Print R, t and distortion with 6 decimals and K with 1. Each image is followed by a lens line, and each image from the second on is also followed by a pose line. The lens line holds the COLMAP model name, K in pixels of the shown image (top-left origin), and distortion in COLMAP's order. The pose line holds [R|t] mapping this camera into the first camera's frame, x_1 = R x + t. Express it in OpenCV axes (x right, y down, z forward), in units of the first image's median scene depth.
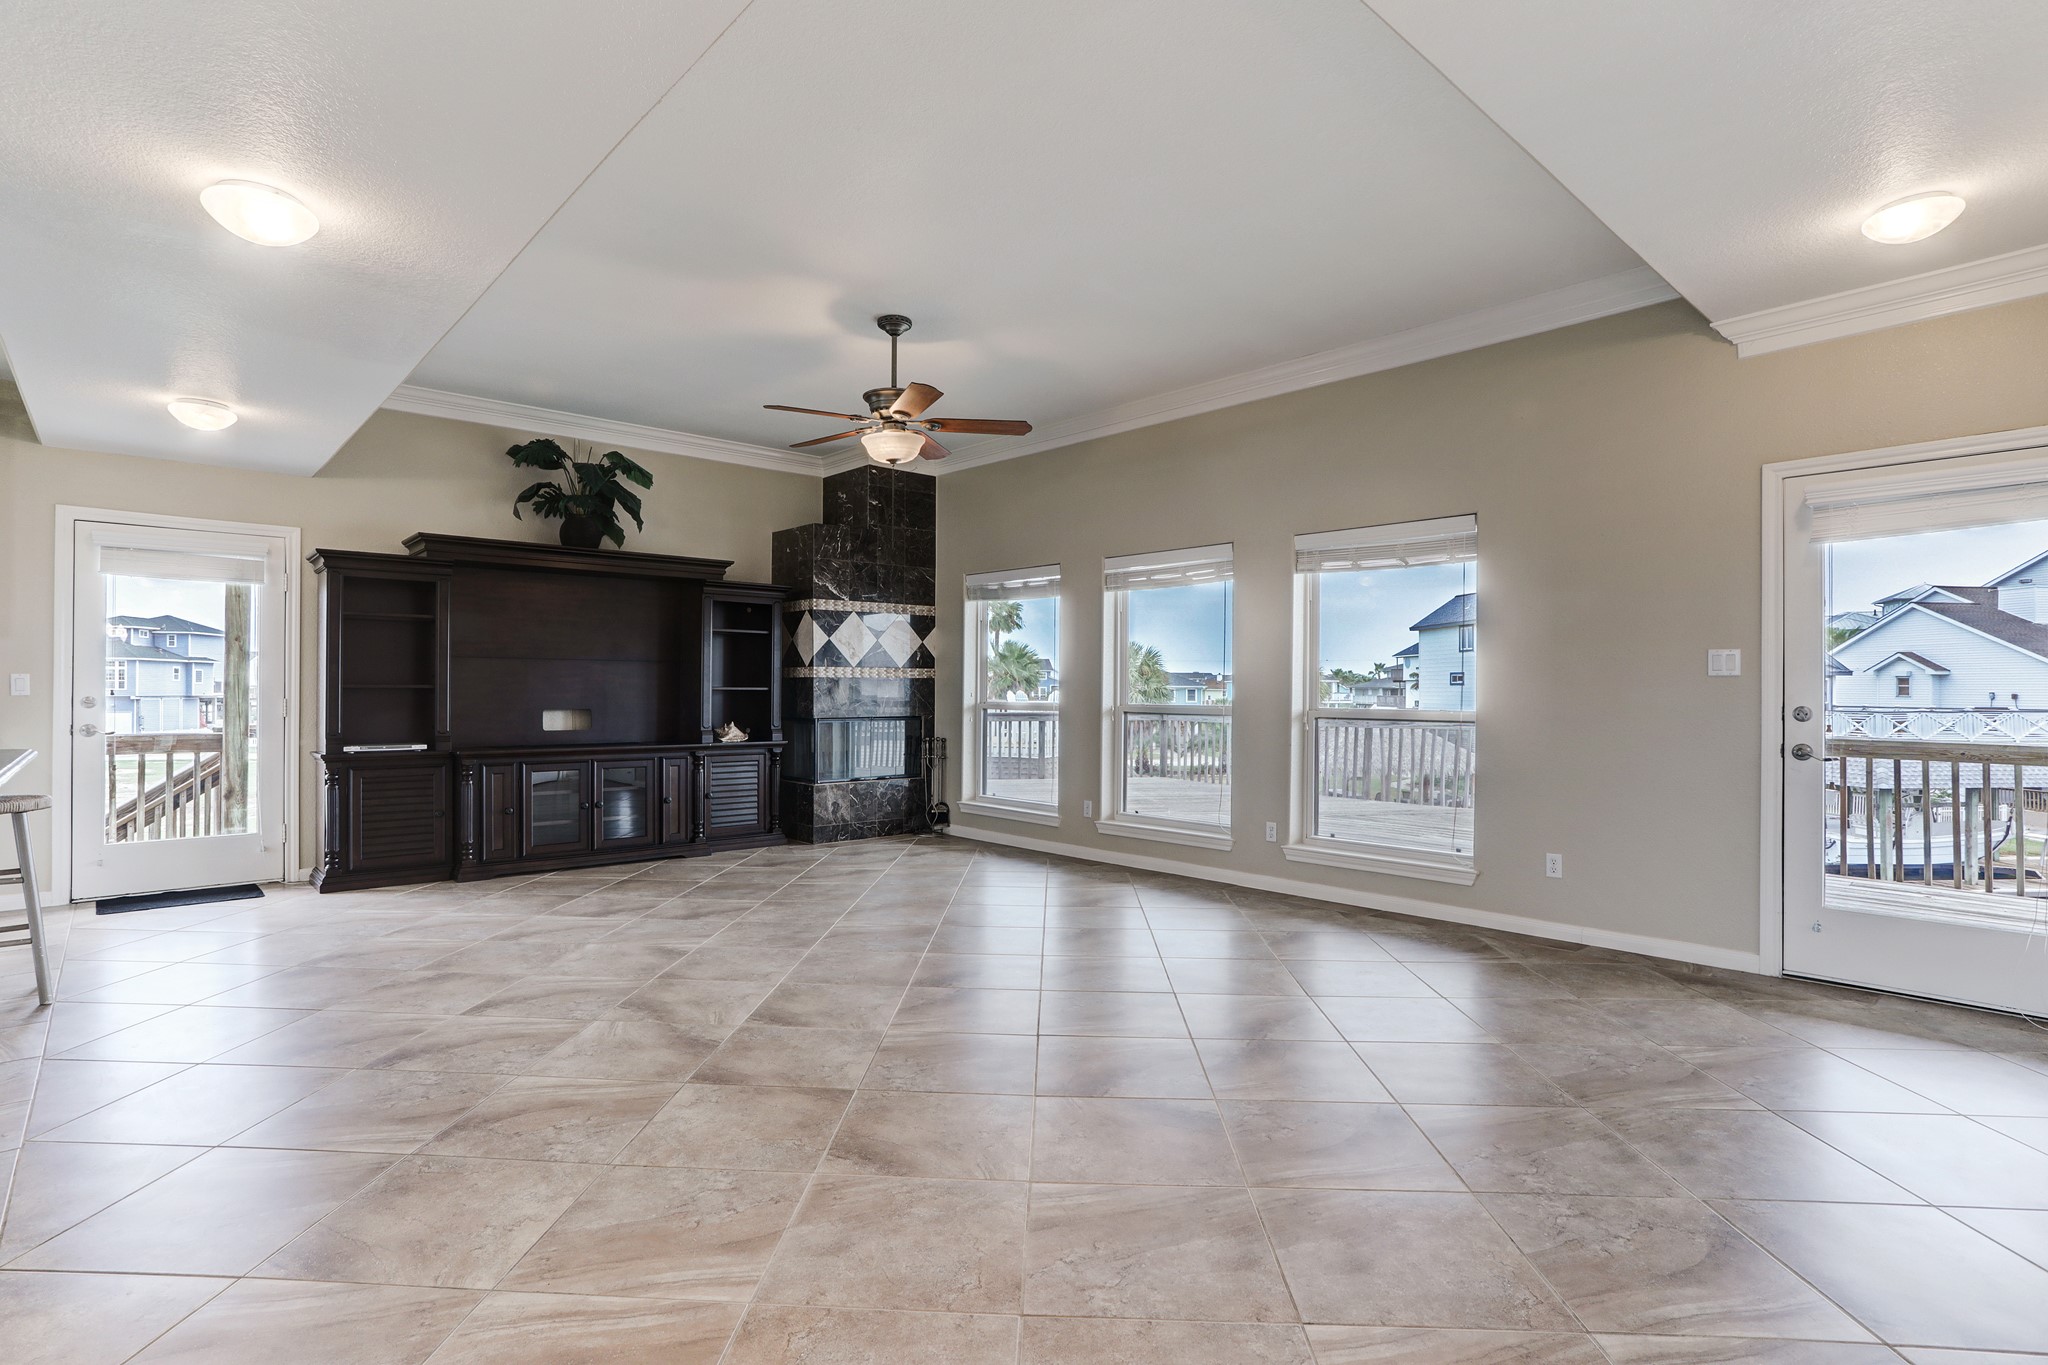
lens RADIAL K [[1015.9, 0, 966.1], [0, 1015.9, 684.6], [0, 0, 1]] dist [-0.035083, 0.001939]
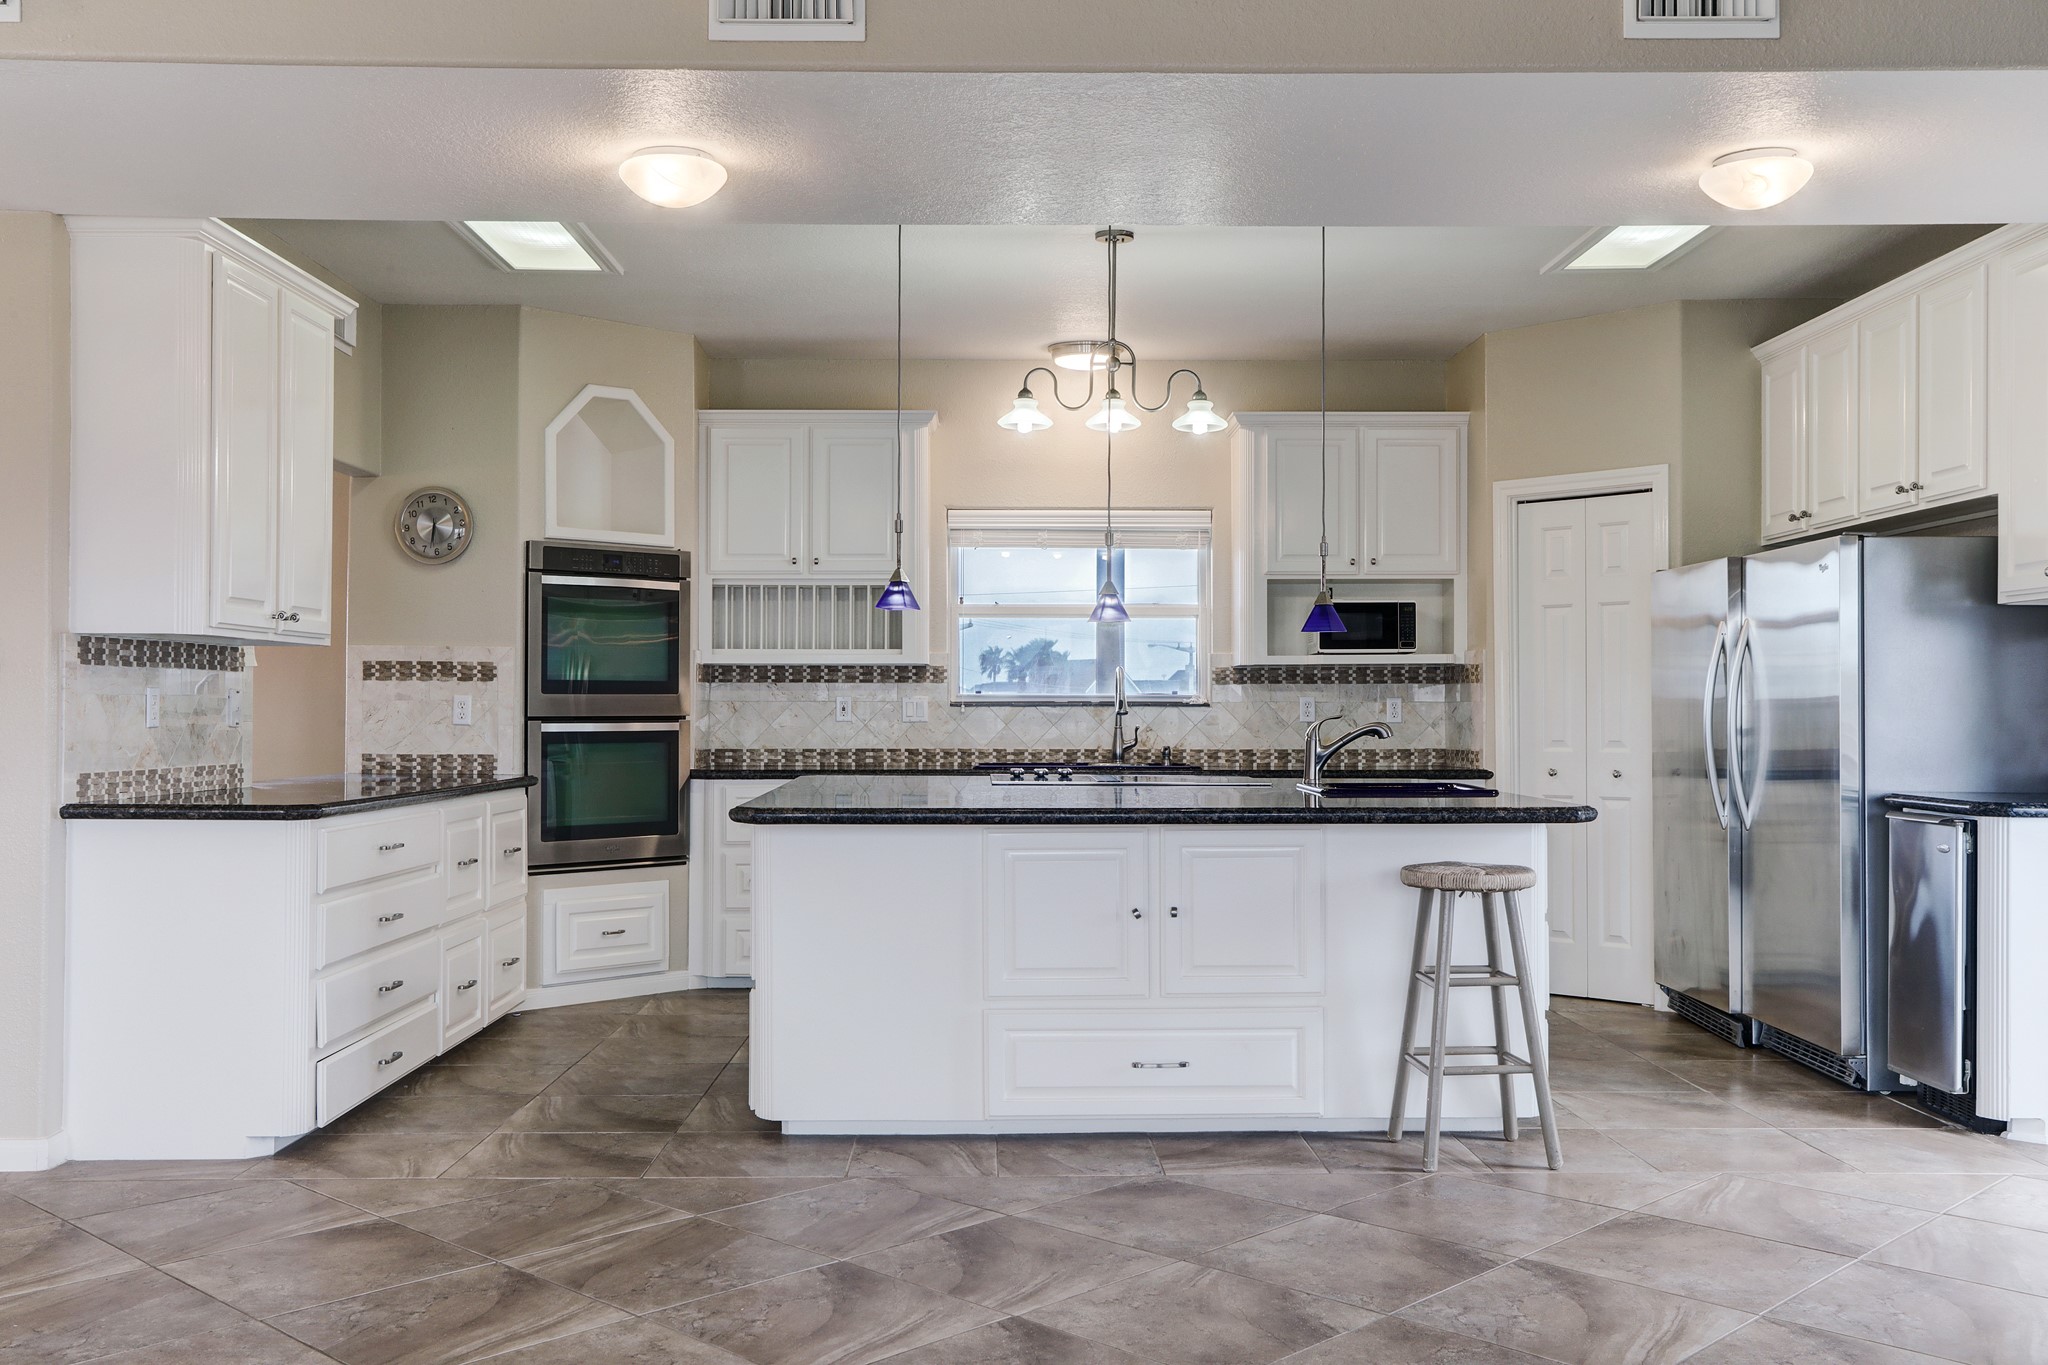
lens RADIAL K [[1870.7, 0, 971.1], [0, 1870.7, 687.5], [0, 0, 1]] dist [0.010918, 0.030804]
pose [[-0.641769, -0.015737, -0.766736, 0.219768], [-0.001835, 0.999818, -0.018985, 0.008771], [0.766895, -0.010777, -0.641682, 1.264900]]
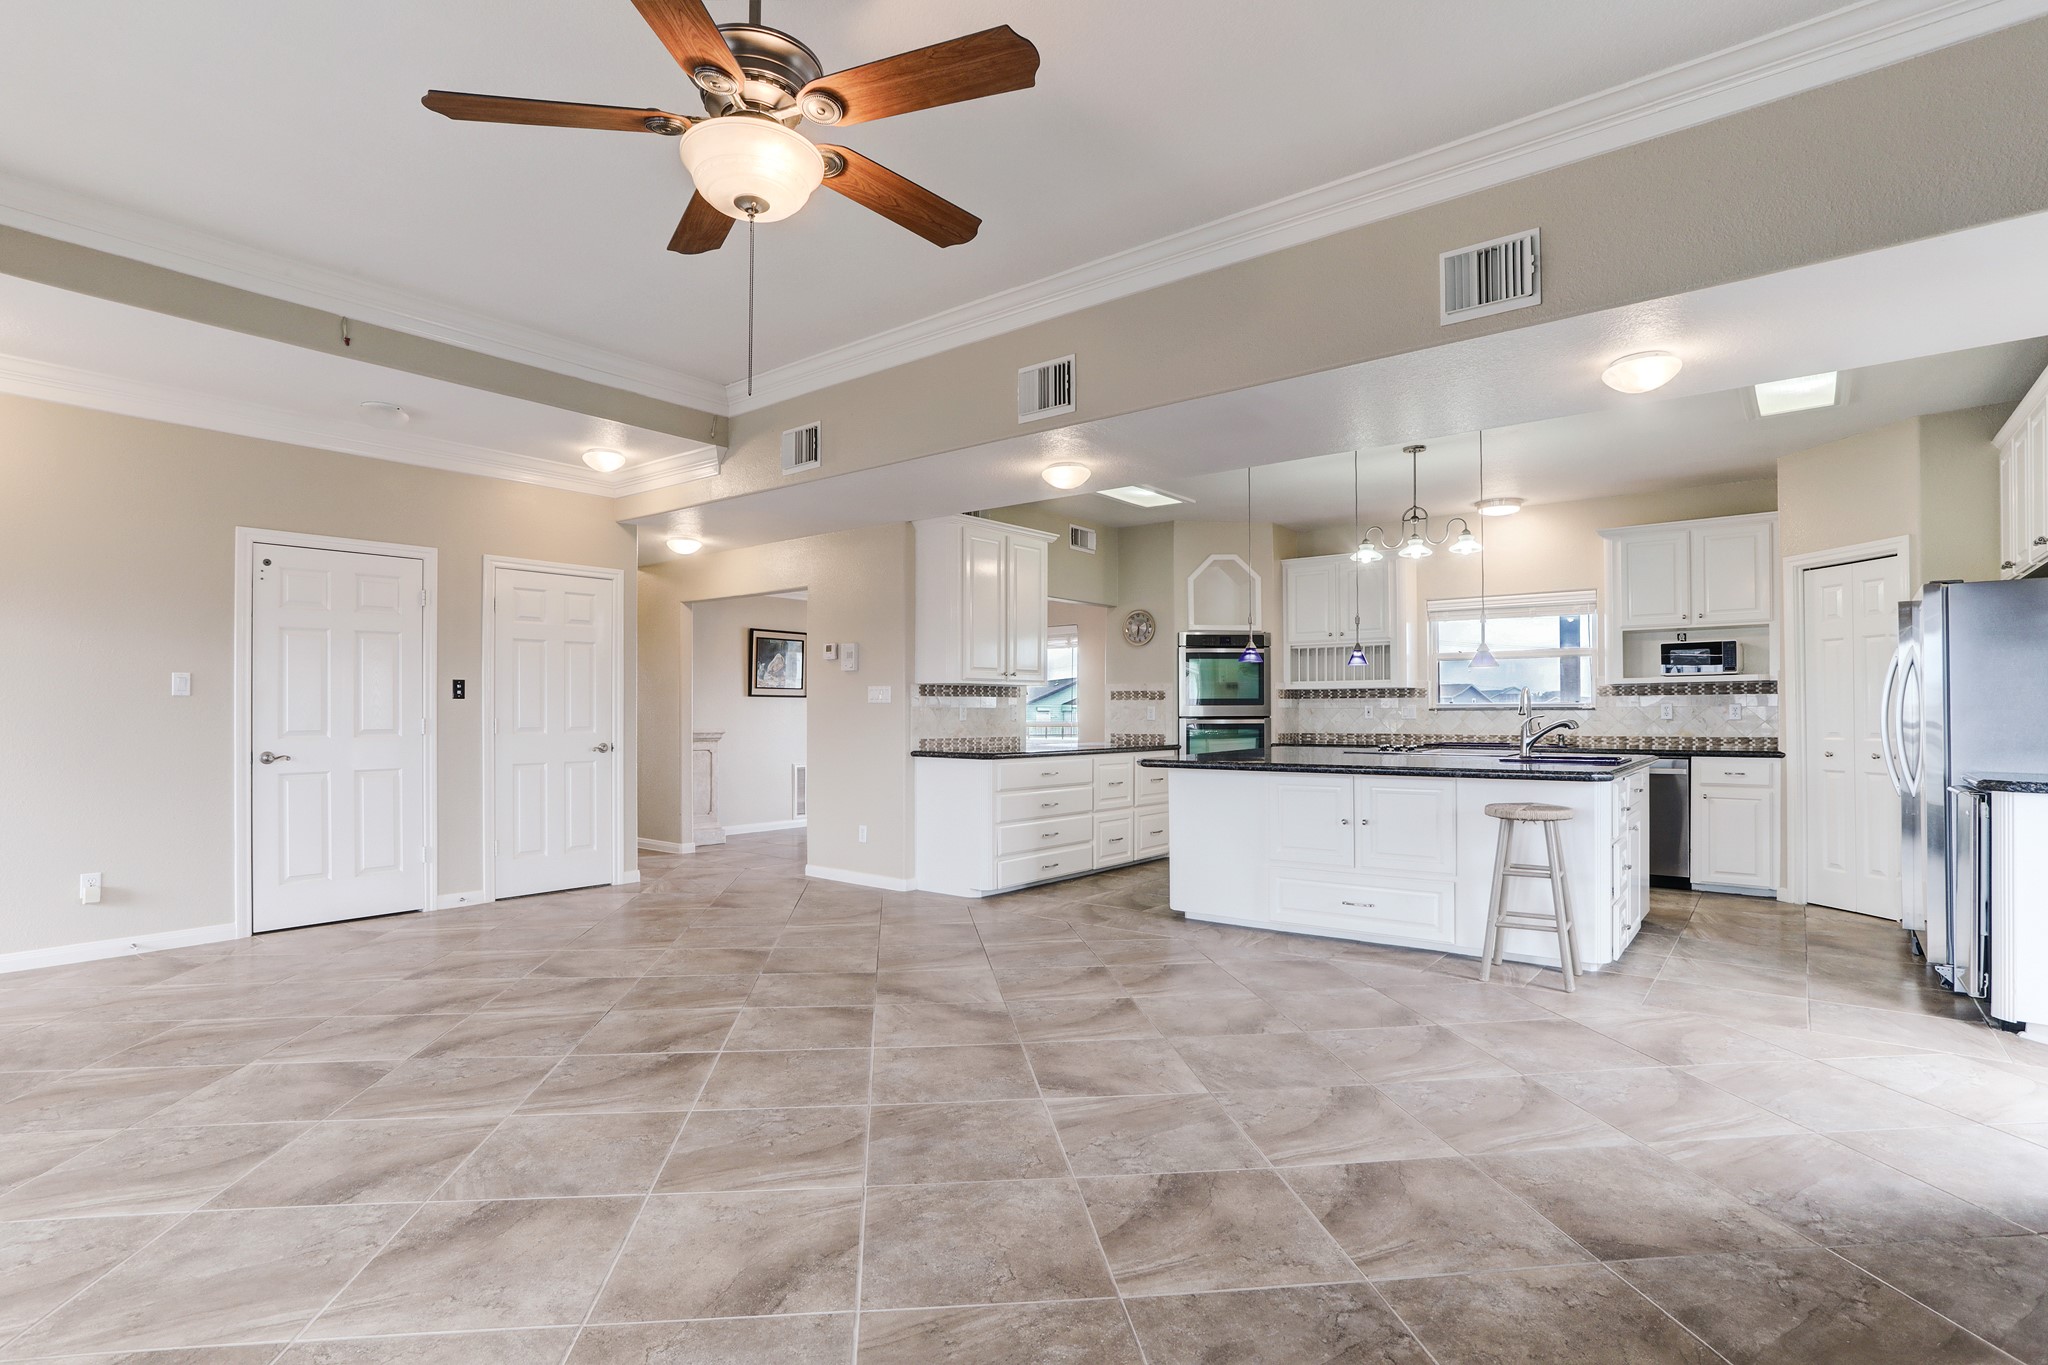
lens RADIAL K [[972.6, 0, 980.0], [0, 972.6, 696.5], [0, 0, 1]] dist [-0.052681, 0.026042]
pose [[-0.983463, -0.007730, -0.180946, -0.106355], [-0.003510, 0.999715, -0.023632, 0.010437], [0.181077, -0.022606, -0.983209, 1.595533]]
